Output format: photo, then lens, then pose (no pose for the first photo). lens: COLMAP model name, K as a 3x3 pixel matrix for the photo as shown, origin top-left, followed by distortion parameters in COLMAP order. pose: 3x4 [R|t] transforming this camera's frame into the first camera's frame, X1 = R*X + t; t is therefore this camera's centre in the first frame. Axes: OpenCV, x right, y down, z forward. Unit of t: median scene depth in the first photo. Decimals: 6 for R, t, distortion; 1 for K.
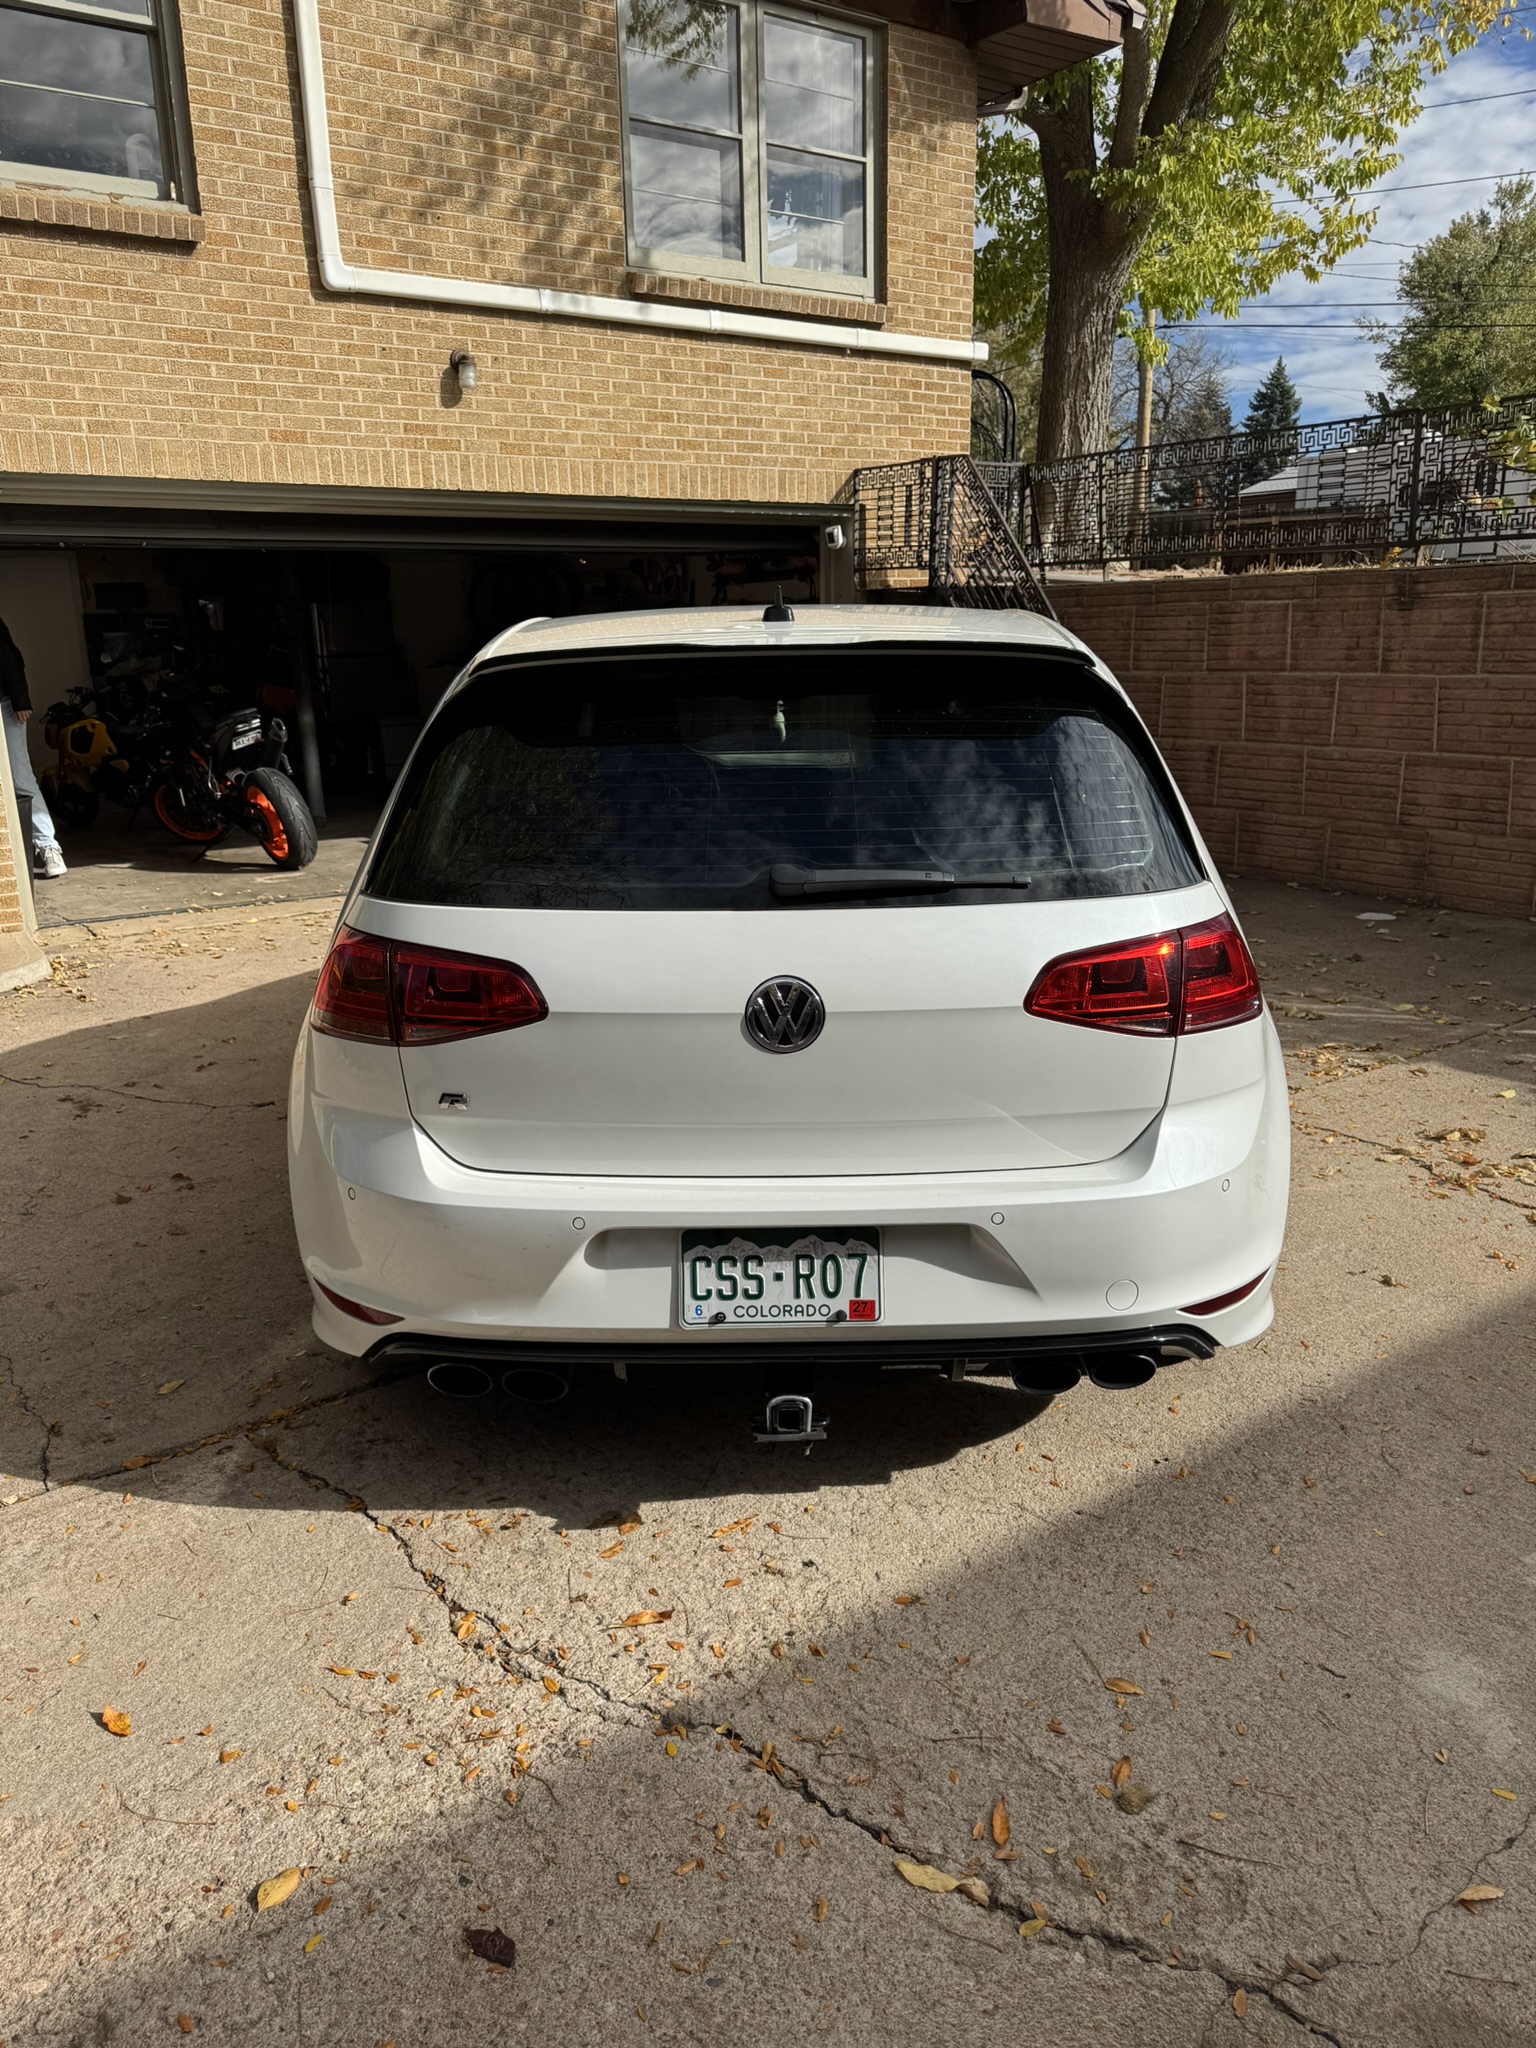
lens RADIAL K [[1472.6, 0, 765.4], [0, 1472.6, 1034.6], [0, 0, 1]] dist [0.017908, -0.022666]
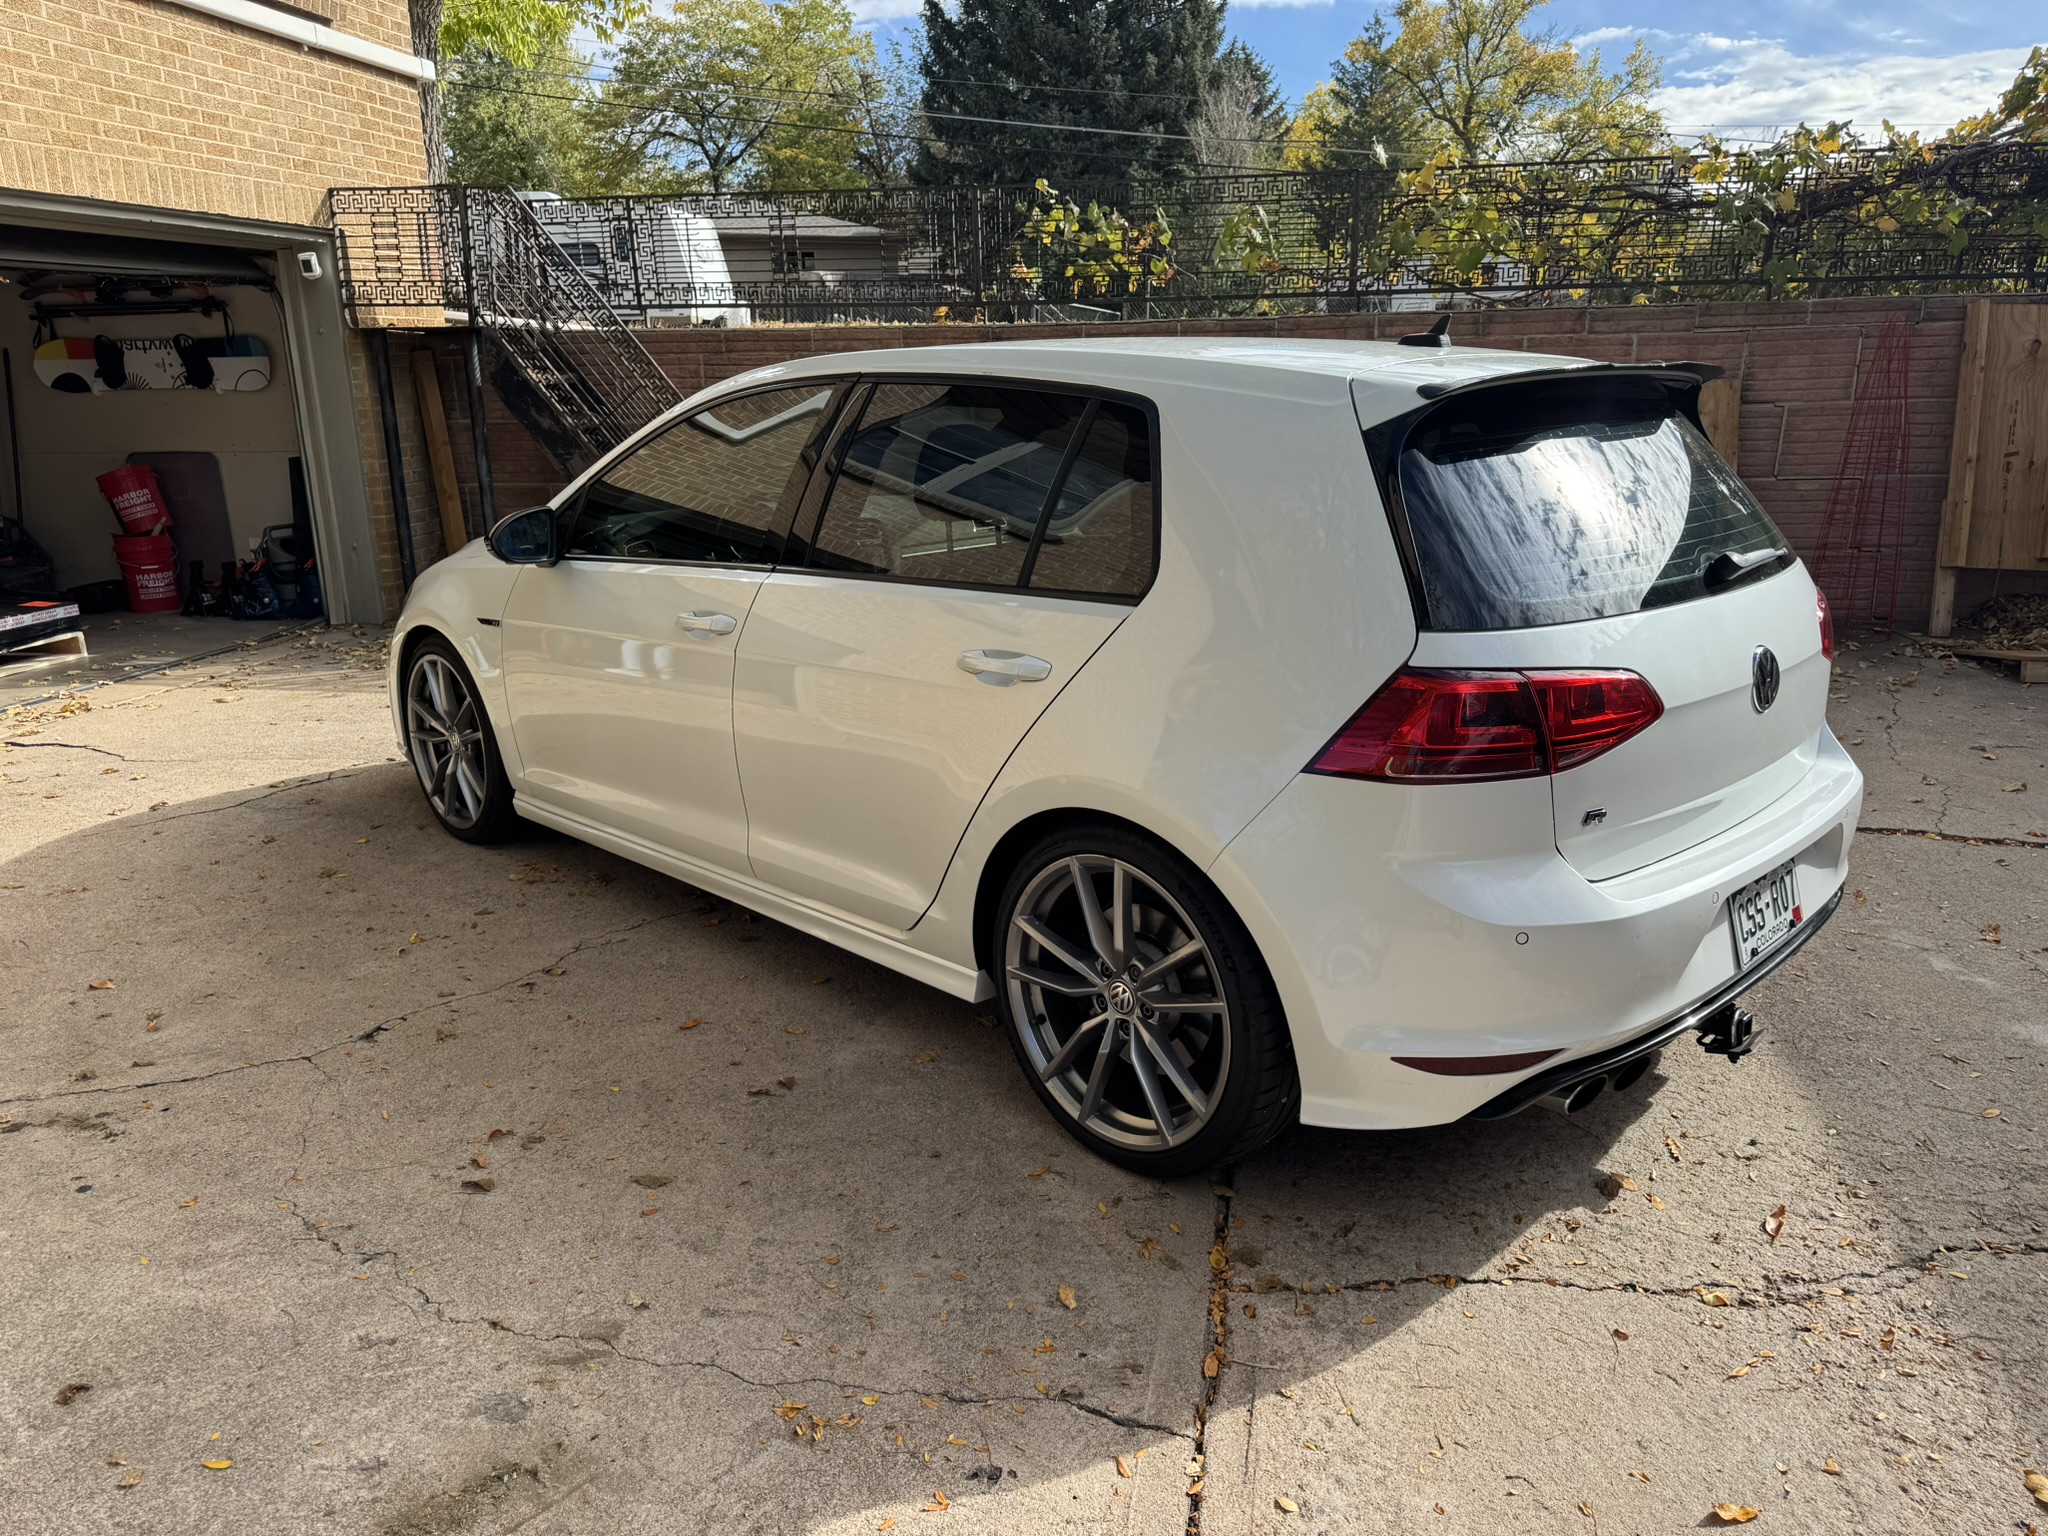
lens RADIAL K [[1472.6, 0, 1050.8], [0, 1472.6, 773.7], [0, 0, 1]] dist [0.017908, -0.022666]
pose [[0.703105, -0.178728, 0.688258, -0.355601], [0.186719, 0.980338, 0.063829, -0.036326], [-0.686133, 0.083632, 0.722653, 0.157738]]
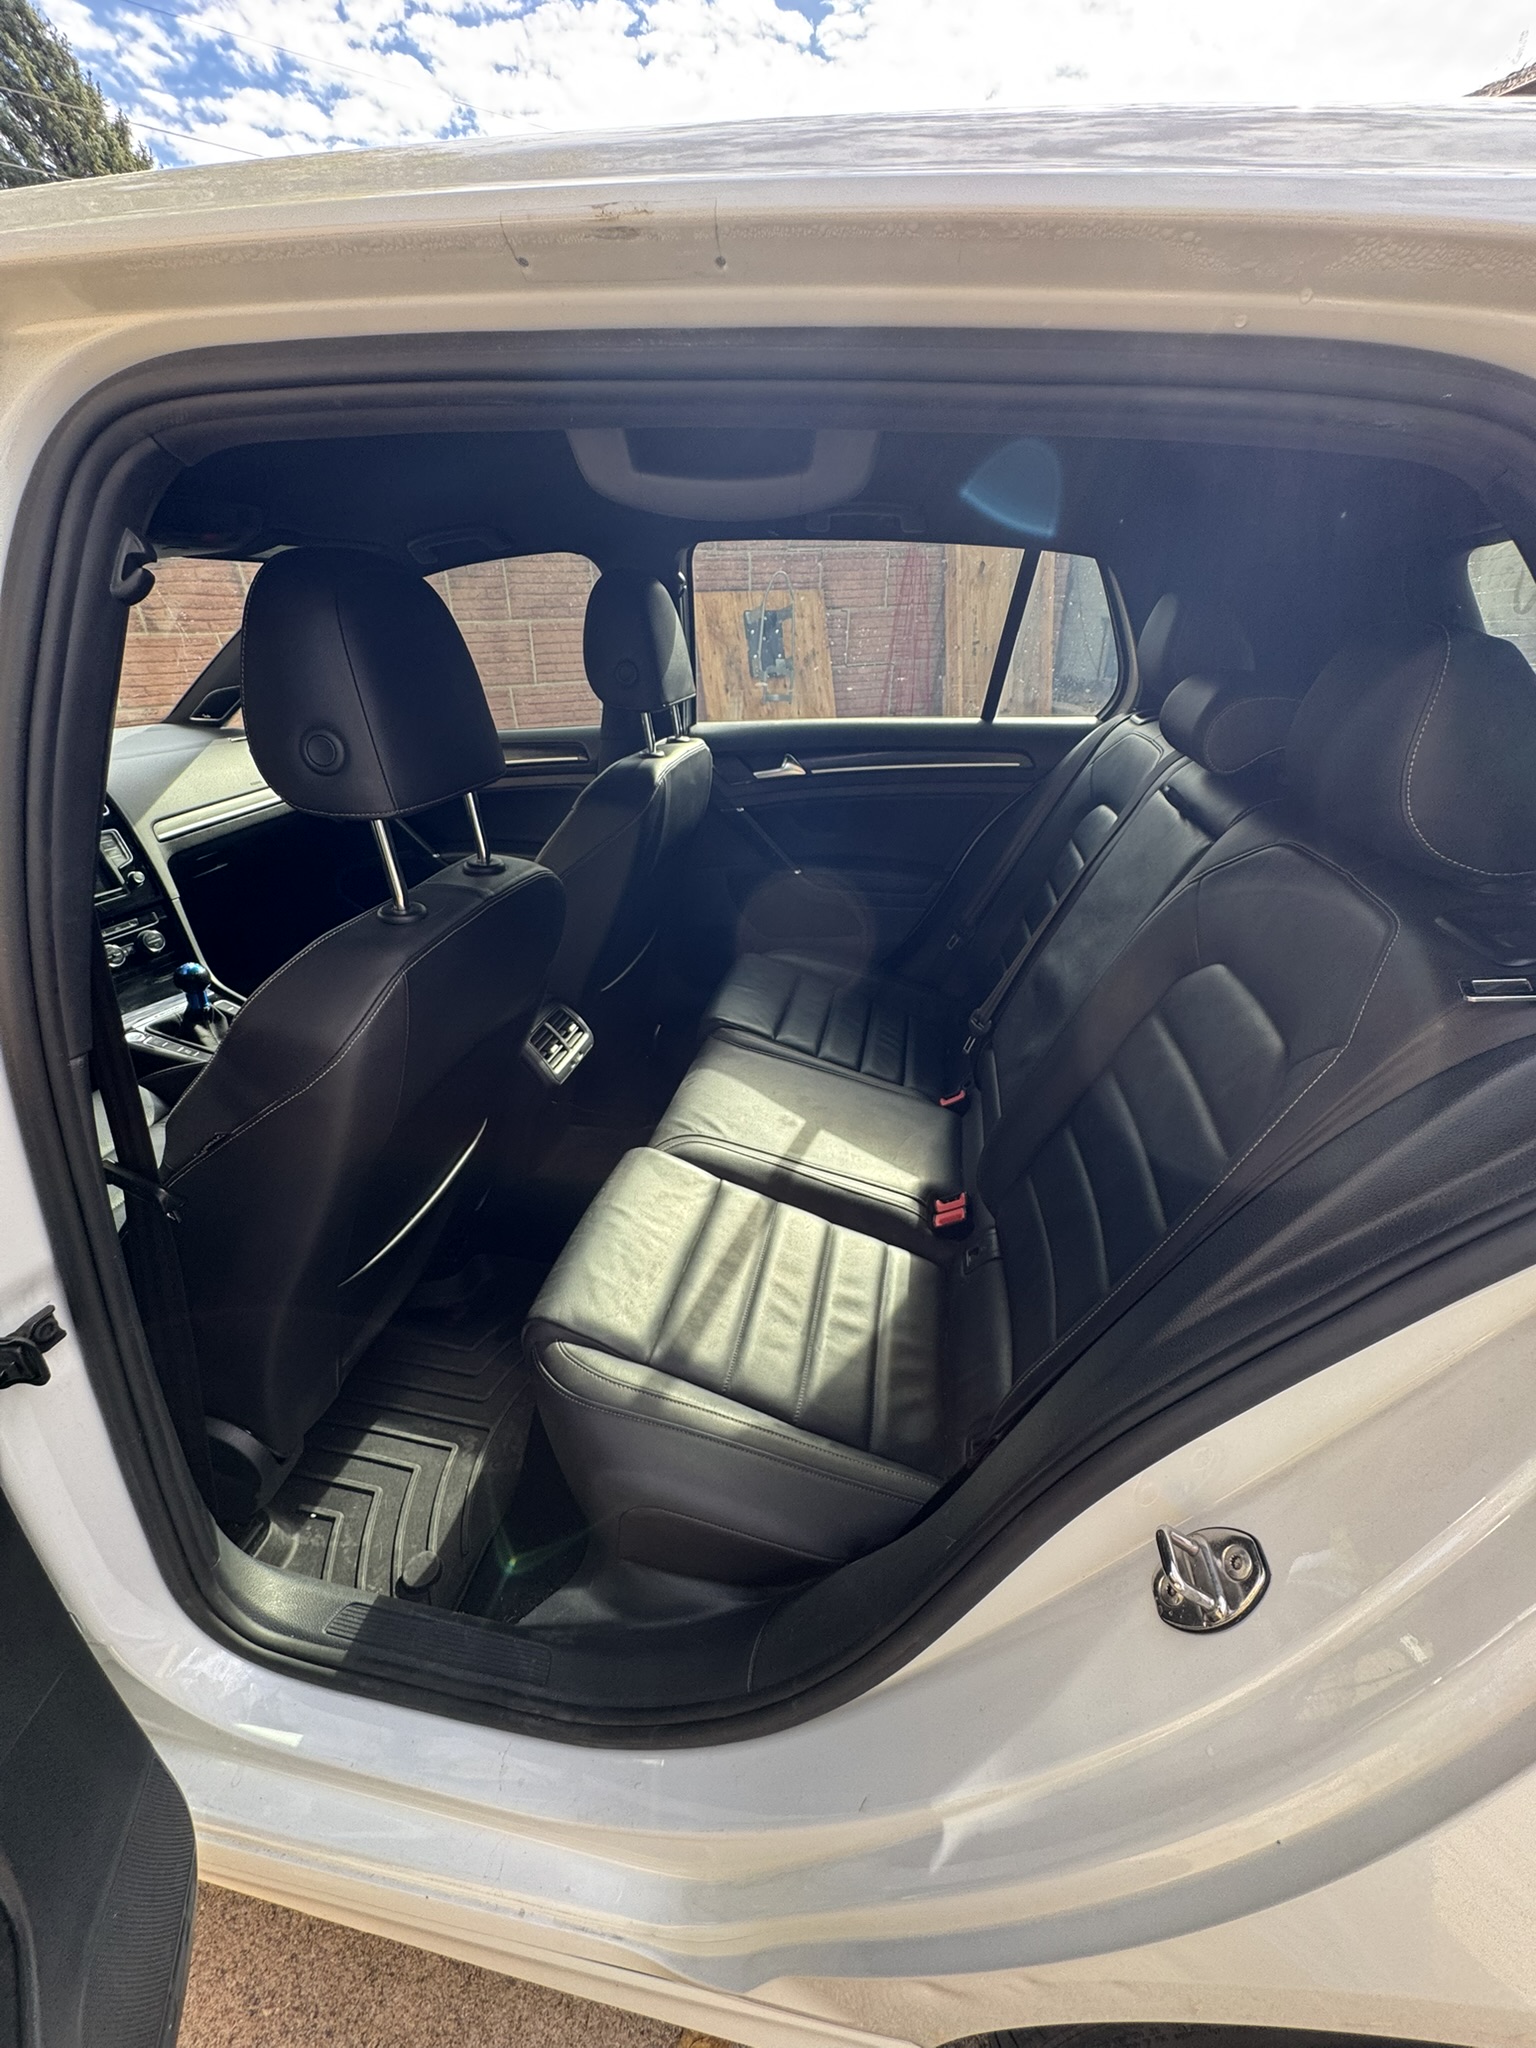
lens RADIAL K [[813.1, 0, 770.8], [0, 813.1, 1033.4], [0, 0, 1]] dist [-0.005478, 0.001035]
pose [[0.187722, -0.447422, 0.874399, -0.141733], [0.271084, 0.879250, 0.391706, -0.092096], [-0.944073, 0.163503, 0.286344, 0.429584]]
